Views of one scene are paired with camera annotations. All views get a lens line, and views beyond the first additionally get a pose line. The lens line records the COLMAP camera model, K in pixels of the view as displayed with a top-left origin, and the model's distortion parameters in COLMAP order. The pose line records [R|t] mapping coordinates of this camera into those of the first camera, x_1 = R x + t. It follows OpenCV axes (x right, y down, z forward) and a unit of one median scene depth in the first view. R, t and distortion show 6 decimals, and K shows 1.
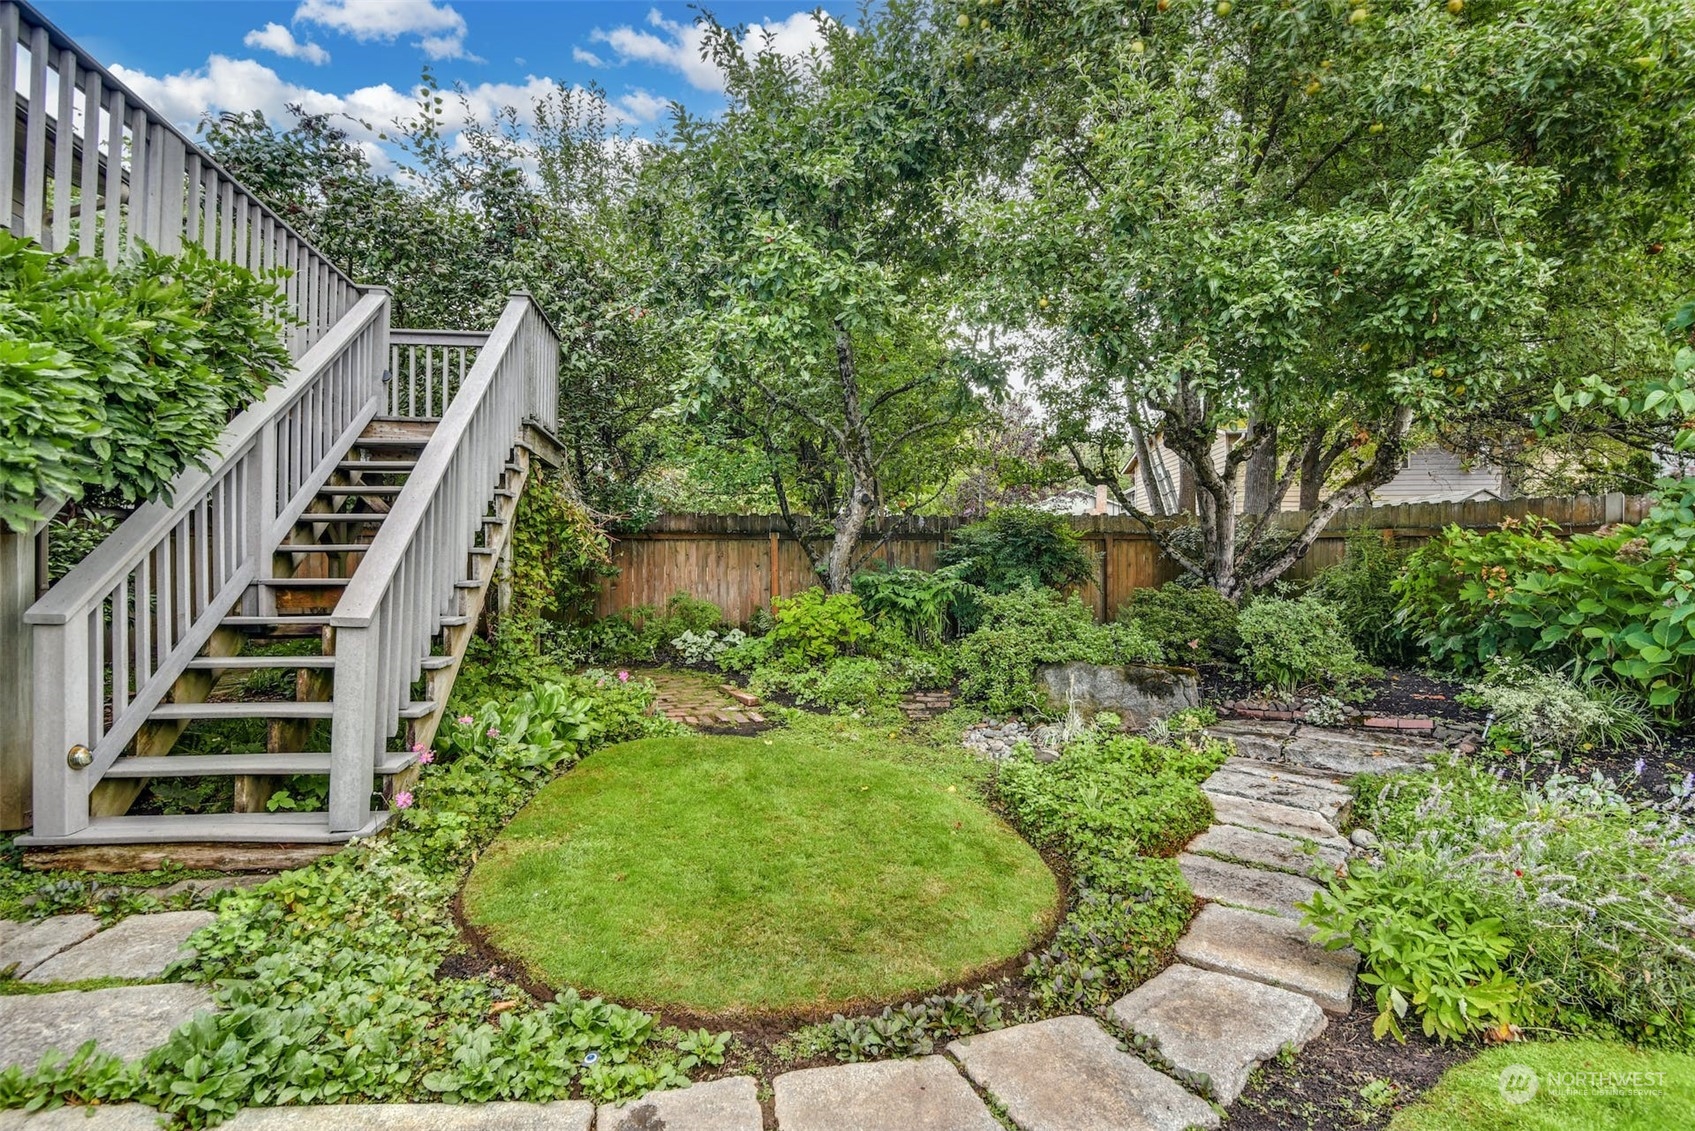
lens RADIAL K [[782.7, 0, 840.7], [0, 782.7, 561.2], [0, 0, 1]] dist [-0.014449, 0.000147]
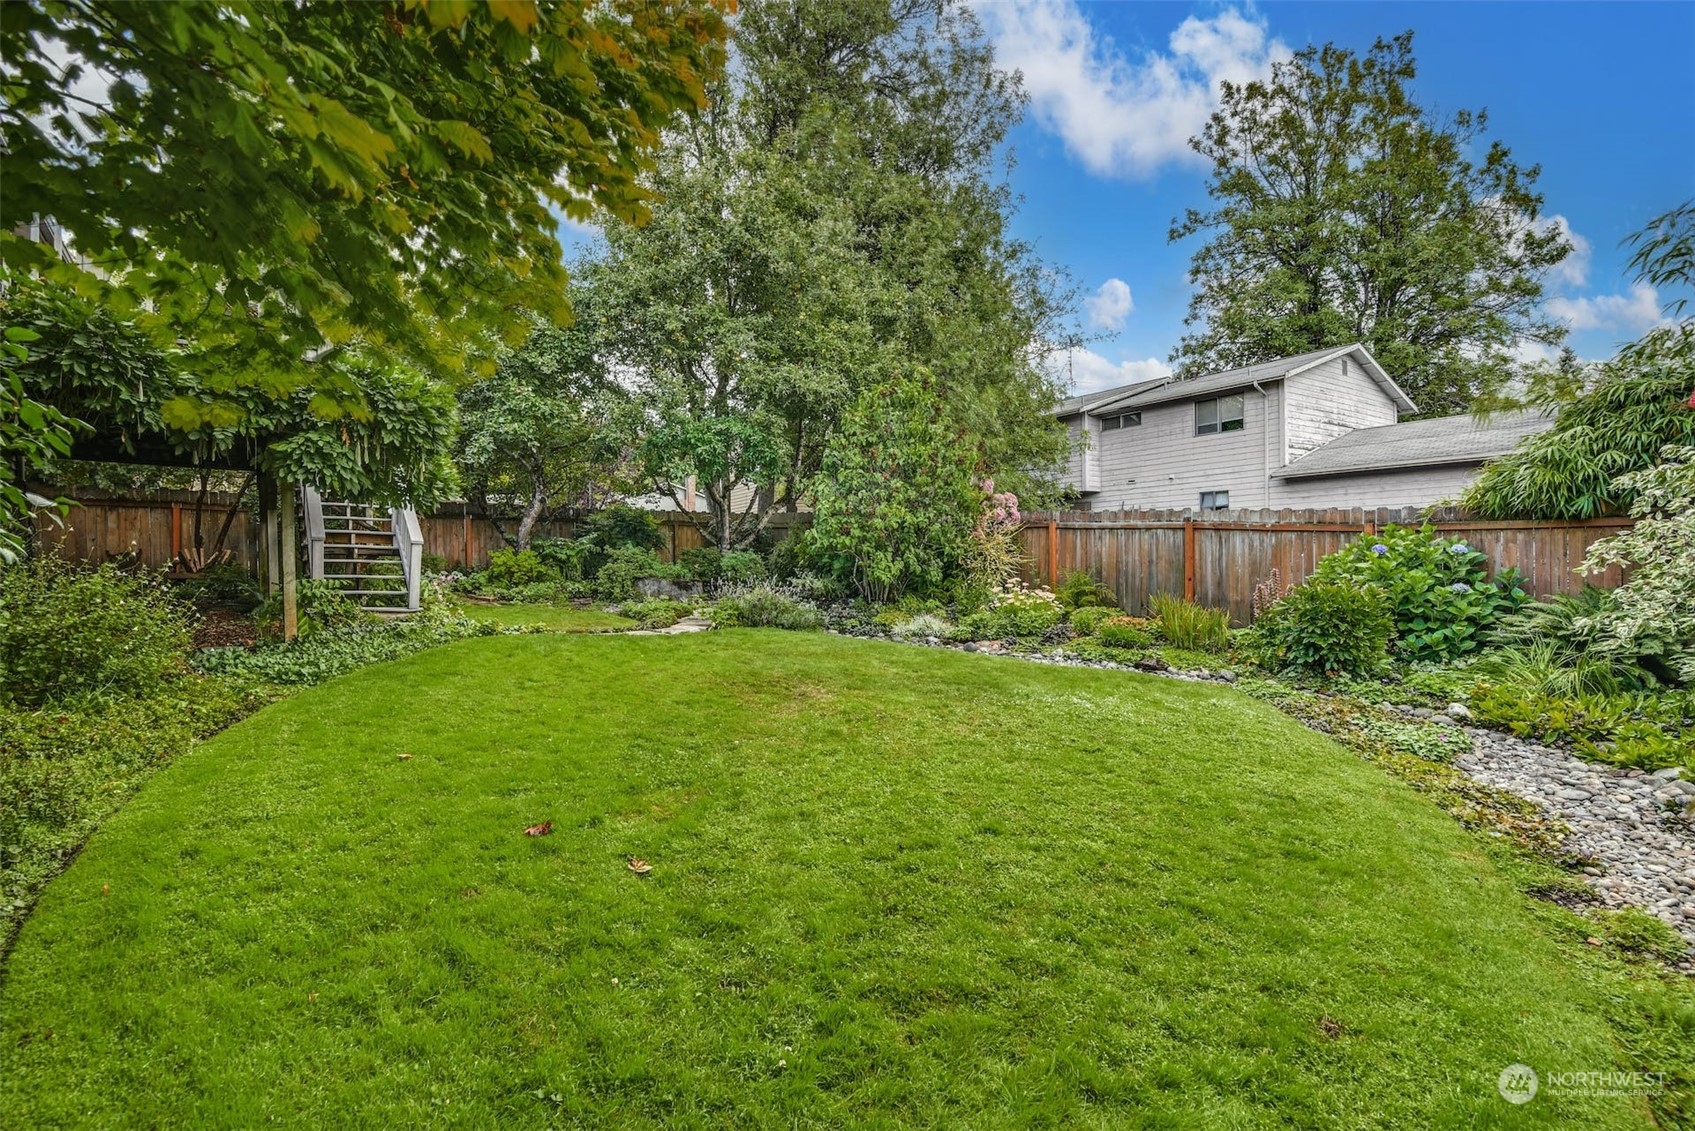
lens RADIAL K [[782.7, 0, 840.7], [0, 782.7, 561.2], [0, 0, 1]] dist [-0.014449, 0.000147]
pose [[0.873615, 0.003368, 0.486606, -0.244526], [-0.011424, 0.999842, 0.013590, 0.033972], [-0.486483, -0.017432, 0.873516, -0.941710]]
